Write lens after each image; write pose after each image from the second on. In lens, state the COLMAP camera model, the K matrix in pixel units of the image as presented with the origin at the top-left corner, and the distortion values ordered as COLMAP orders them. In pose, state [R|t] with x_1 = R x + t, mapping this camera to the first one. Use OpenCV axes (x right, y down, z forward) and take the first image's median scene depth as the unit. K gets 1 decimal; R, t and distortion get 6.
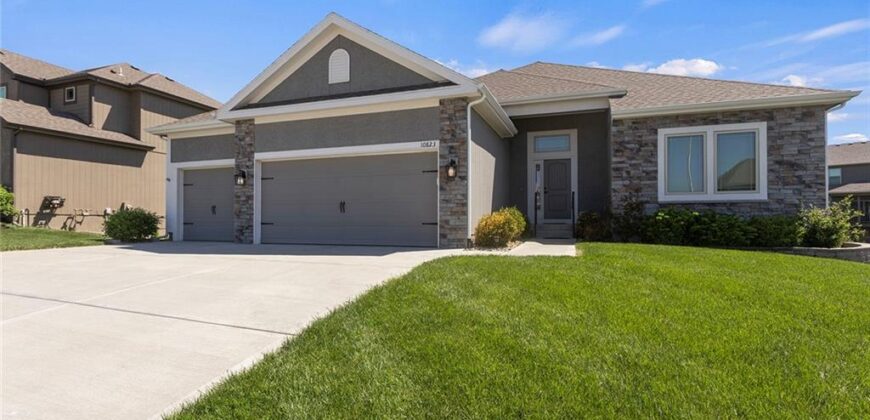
lens RADIAL K [[417.0, 0, 432.2], [0, 417.0, 214.4], [0, 0, 1]] dist [-0.000633, 0.002593]
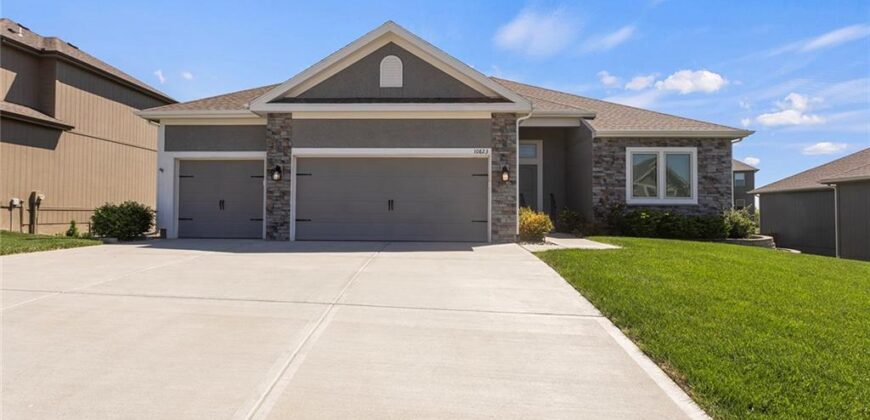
lens RADIAL K [[417.0, 0, 397.6], [0, 417.0, 201.2], [0, 0, 1]] dist [-0.000633, 0.002593]
pose [[0.952782, 0.015478, 0.303261, -0.514242], [-0.012420, 0.999851, -0.012009, -0.014552], [-0.303402, 0.007676, 0.952832, -0.008923]]
